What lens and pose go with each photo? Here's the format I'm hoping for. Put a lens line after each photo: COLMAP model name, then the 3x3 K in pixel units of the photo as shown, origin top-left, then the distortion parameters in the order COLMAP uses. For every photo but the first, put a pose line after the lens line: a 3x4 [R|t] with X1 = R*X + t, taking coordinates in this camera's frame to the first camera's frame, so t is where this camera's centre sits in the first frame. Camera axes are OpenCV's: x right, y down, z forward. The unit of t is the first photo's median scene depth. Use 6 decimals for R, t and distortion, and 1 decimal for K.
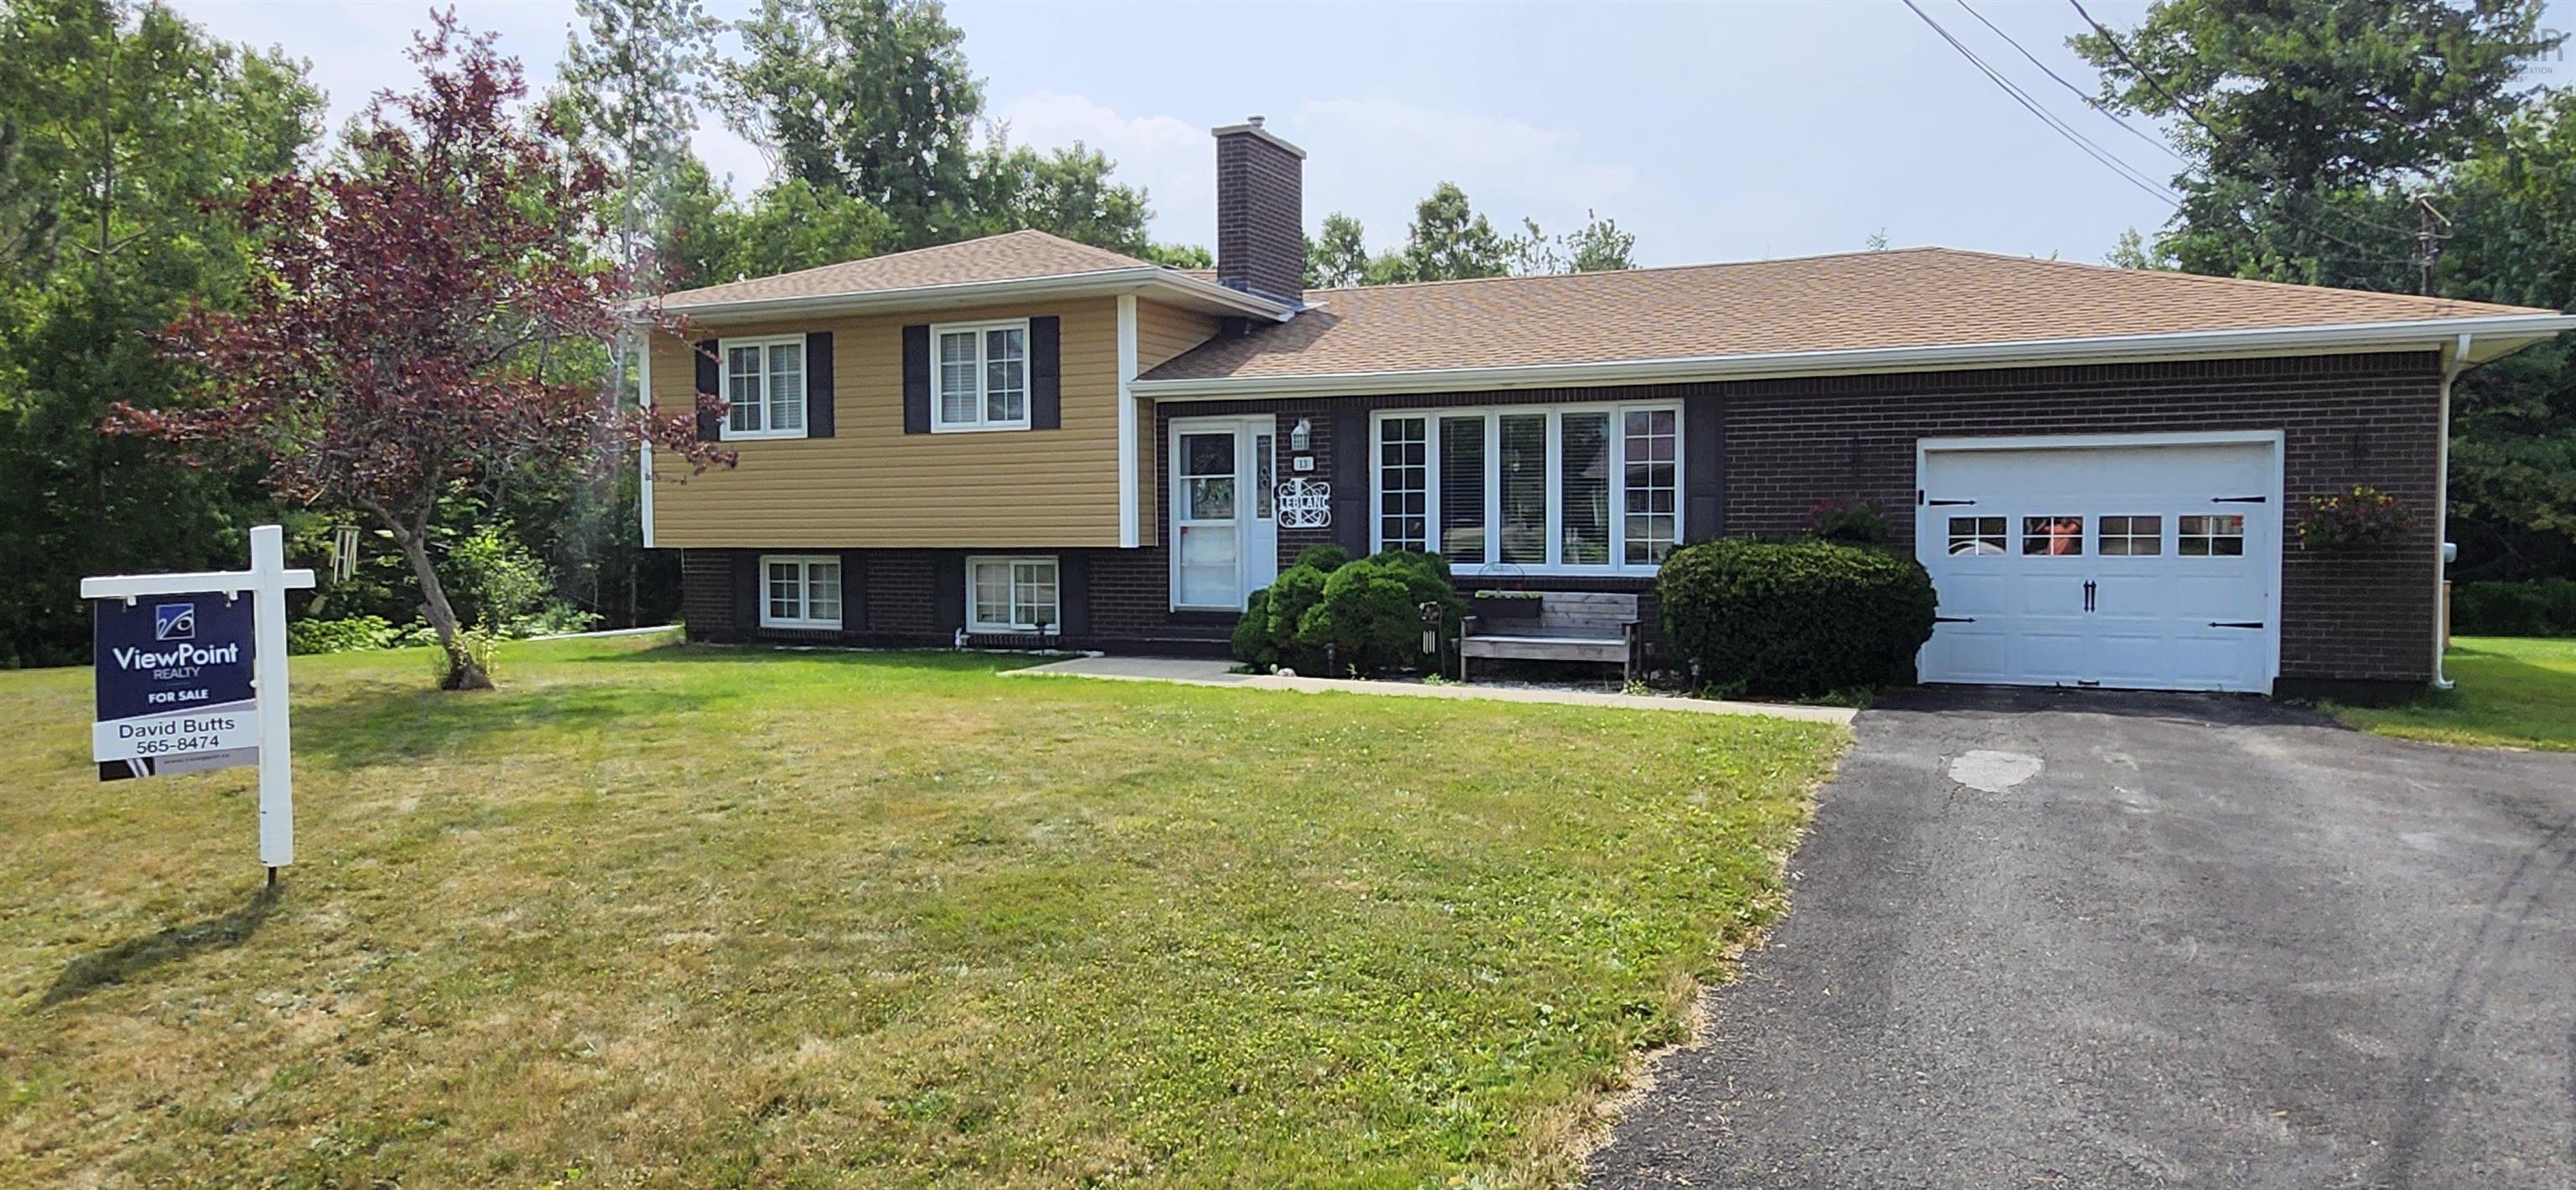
lens RADIAL K [[1008.9, 0, 1290.6], [0, 1008.9, 601.6], [0, 0, 1]] dist [-0.000127, 0.000976]
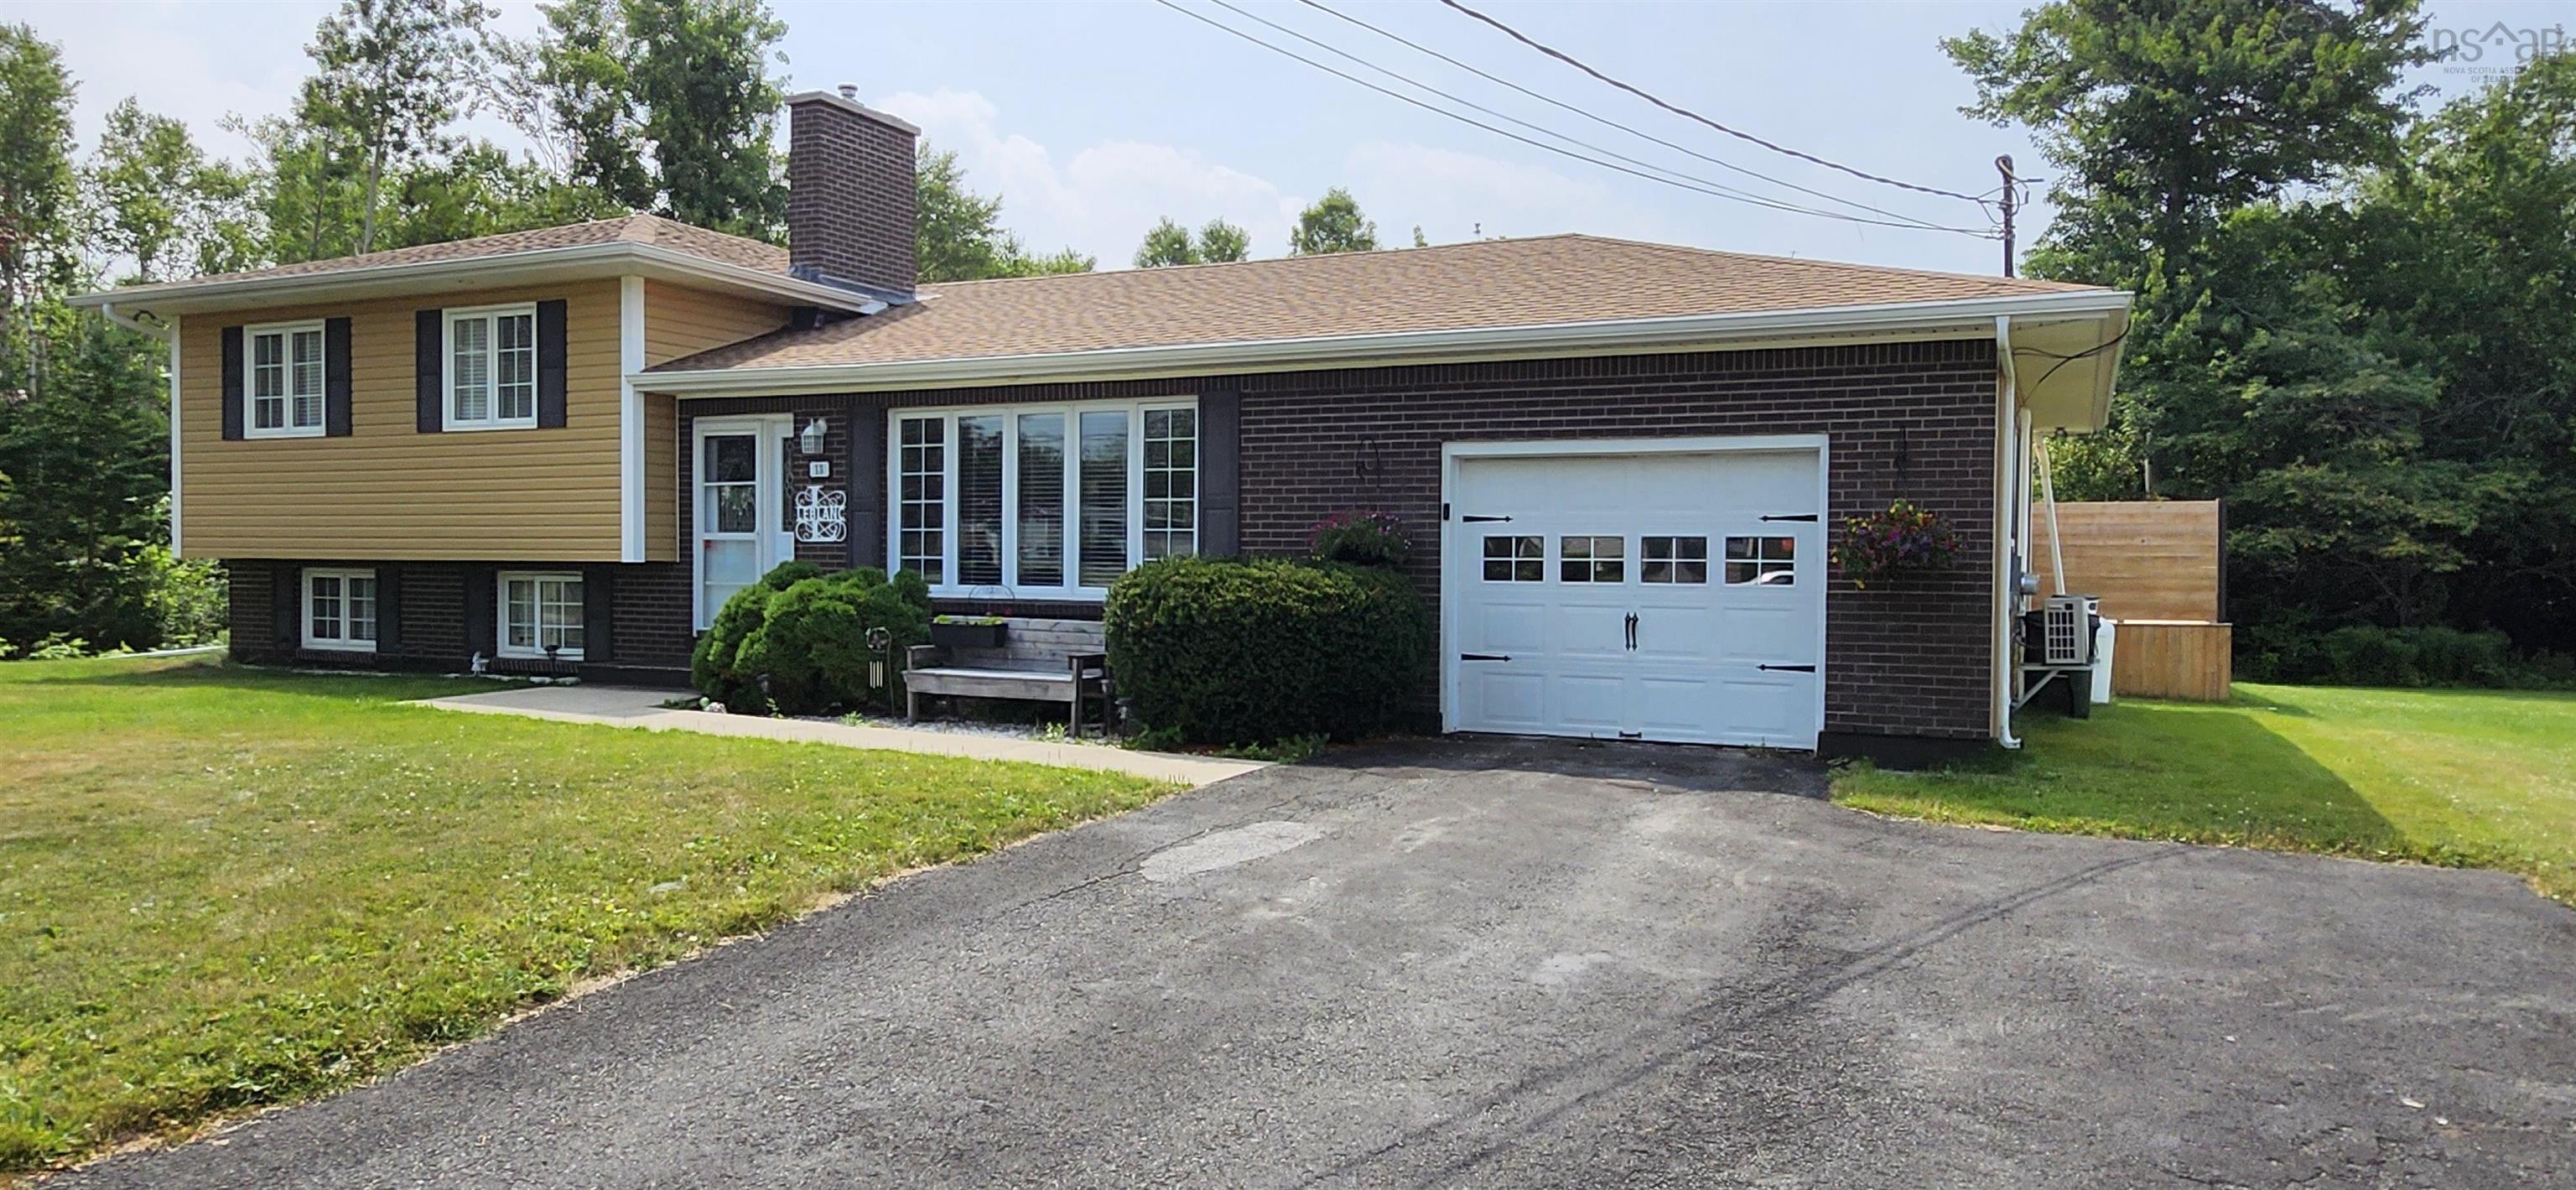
lens RADIAL K [[1016.3, 0, 1288.2], [0, 1016.3, 622.3], [0, 0, 1]] dist [0.000717, 0.000240]
pose [[0.999838, 0.013862, -0.011515, 0.425790], [-0.014002, 0.999828, -0.012157, 0.001098], [0.011344, 0.012316, 0.999860, 0.123242]]
